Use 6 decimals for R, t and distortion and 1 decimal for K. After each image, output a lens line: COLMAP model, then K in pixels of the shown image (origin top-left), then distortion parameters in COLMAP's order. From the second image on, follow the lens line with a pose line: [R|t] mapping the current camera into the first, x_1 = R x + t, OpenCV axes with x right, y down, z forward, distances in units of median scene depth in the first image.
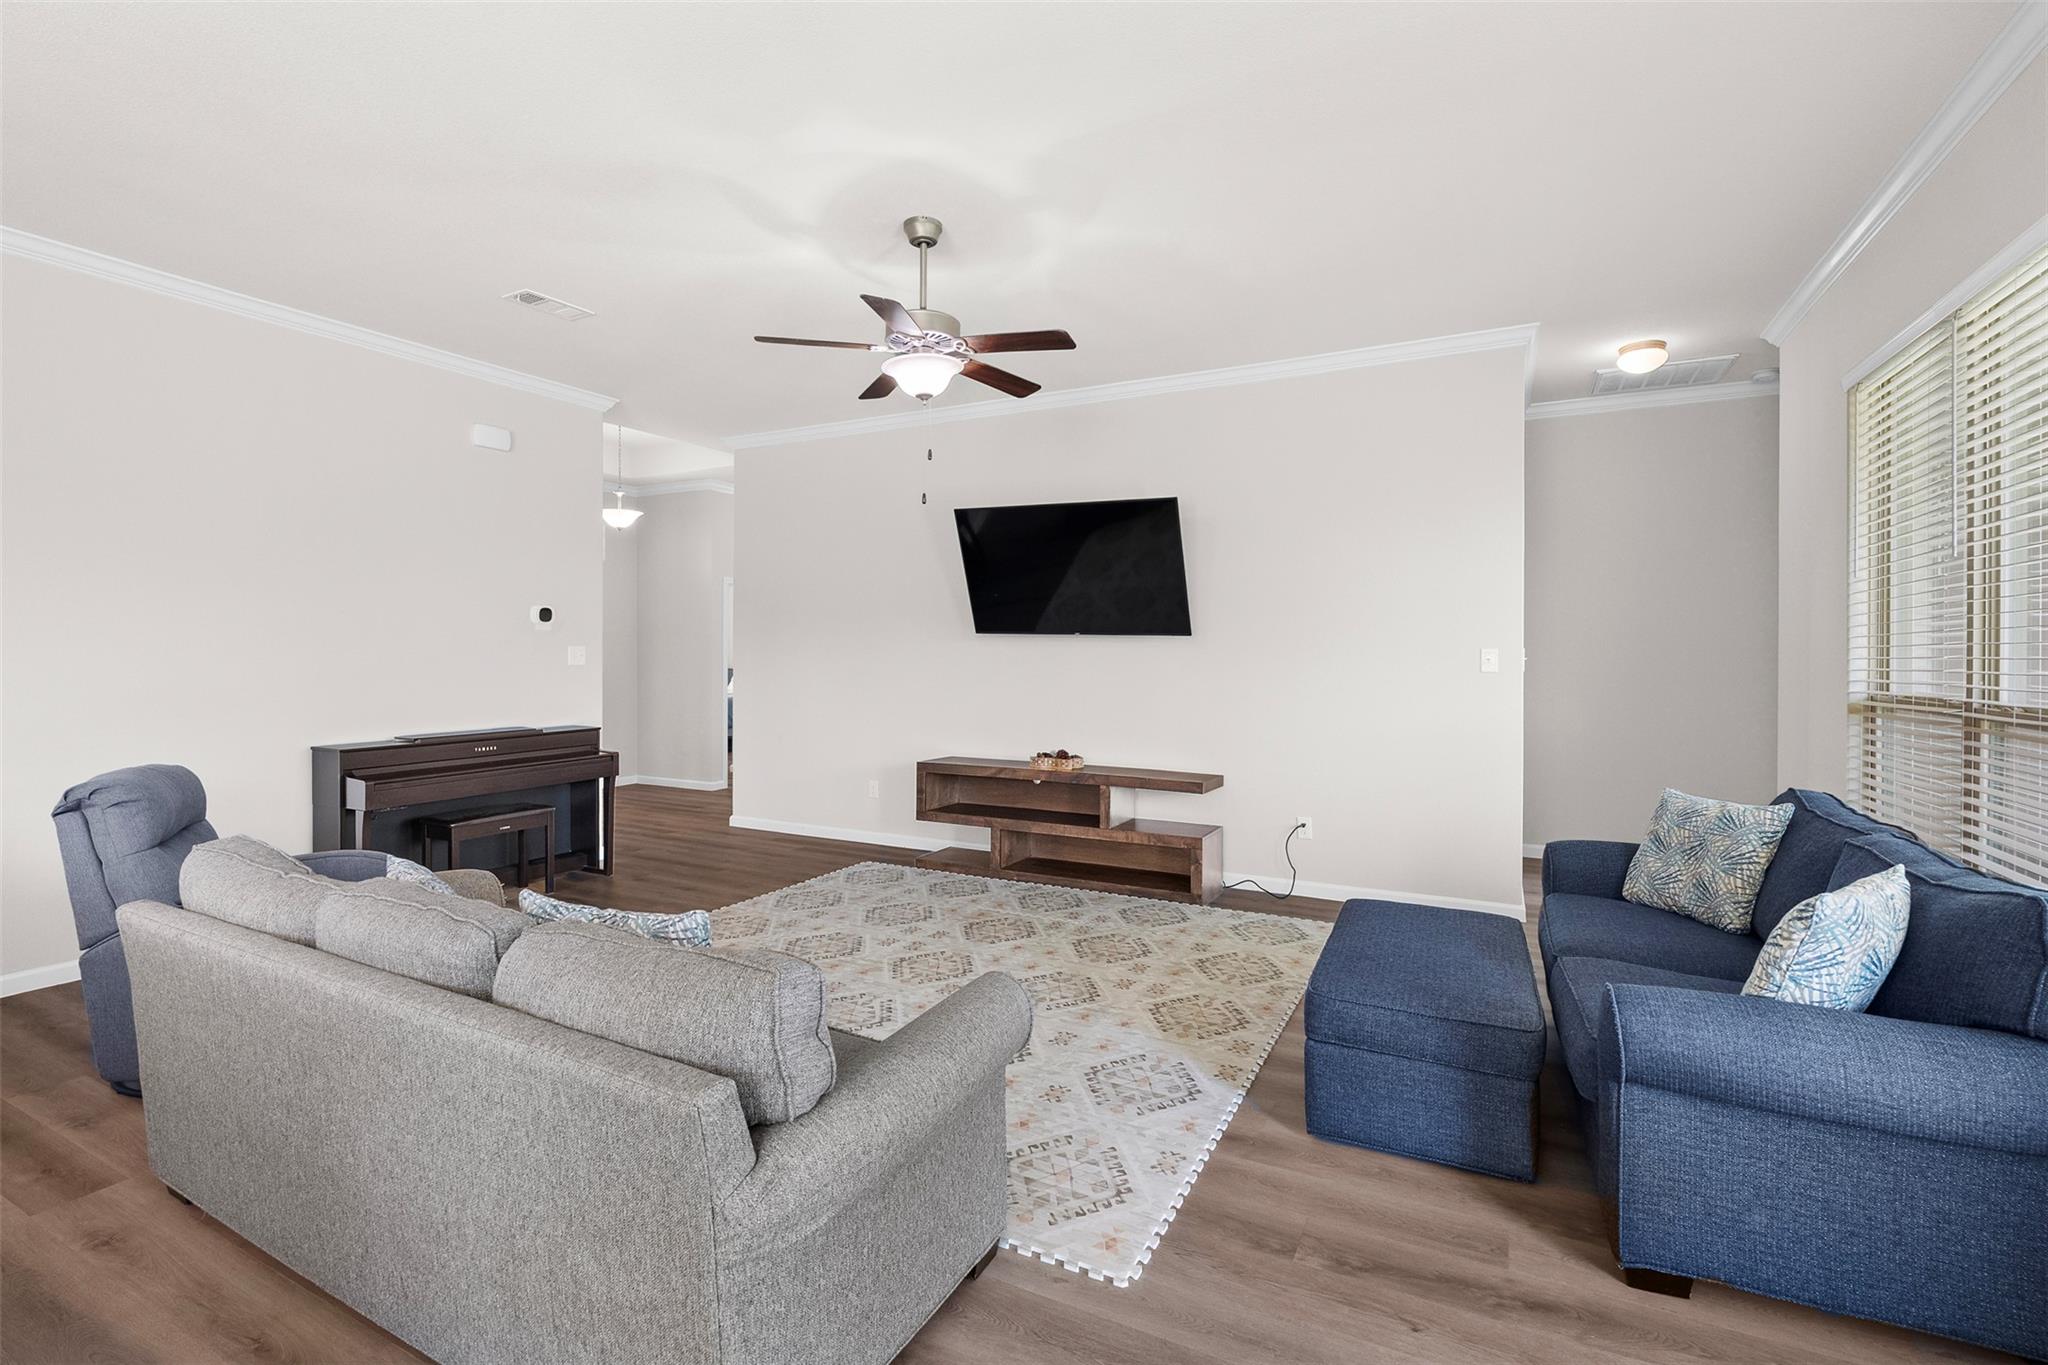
lens RADIAL K [[919.8, 0, 1023.0], [0, 919.8, 664.5], [0, 0, 1]] dist [-0.004070, 0.001439]
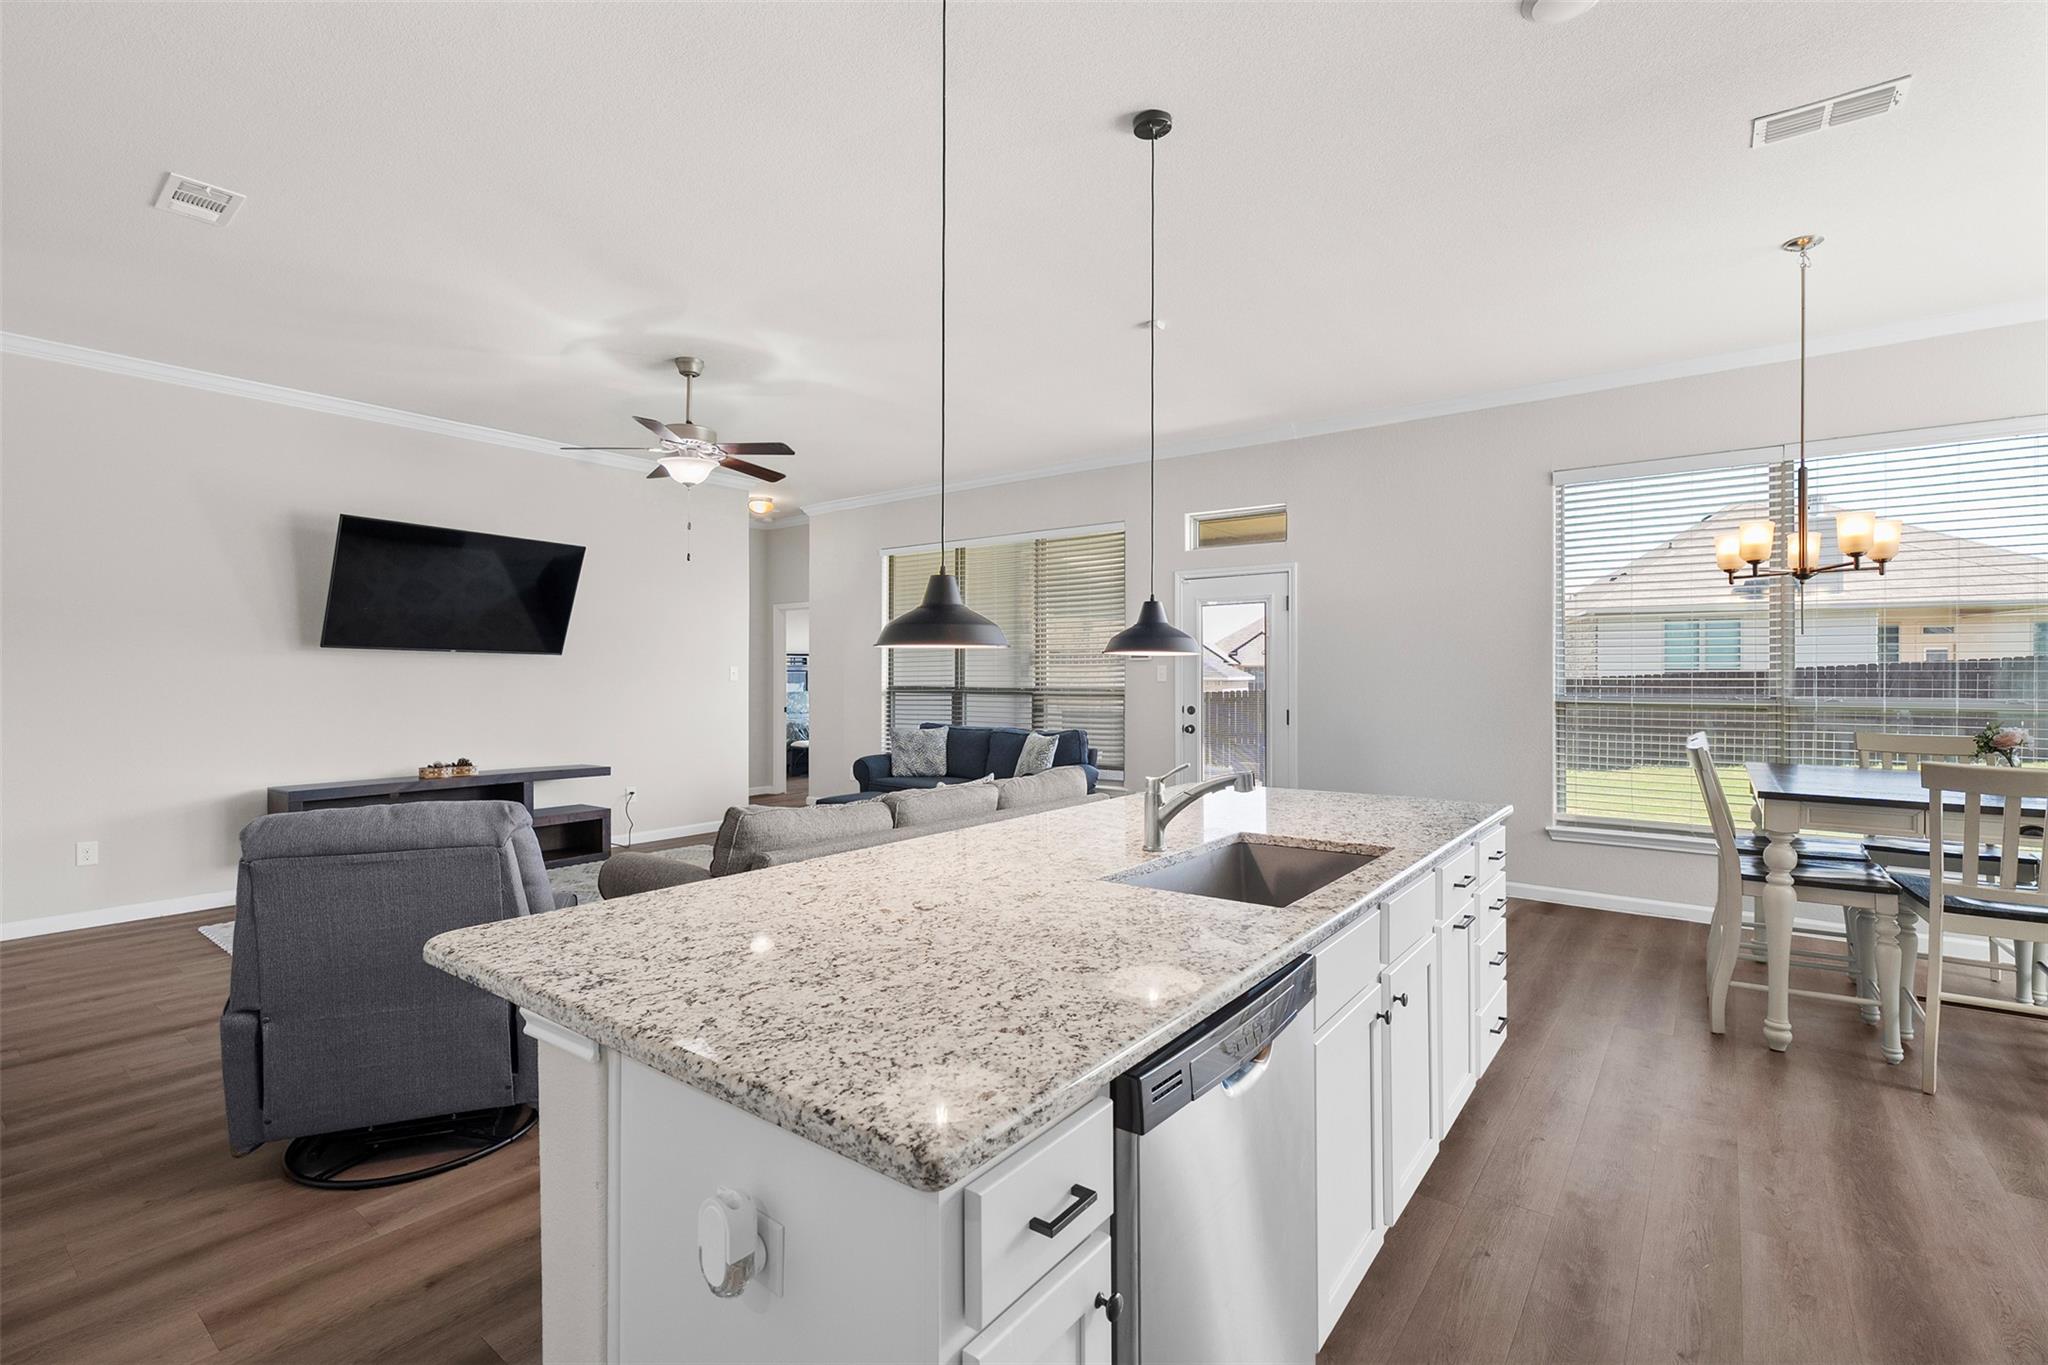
lens RADIAL K [[919.8, 0, 1026.5], [0, 919.8, 671.4], [0, 0, 1]] dist [-0.004070, 0.001439]
pose [[0.174792, 0.000721, 0.984605, -1.082575], [0.013452, 0.999905, -0.003120, 0.004206], [-0.984513, 0.013790, 0.174766, 0.191362]]
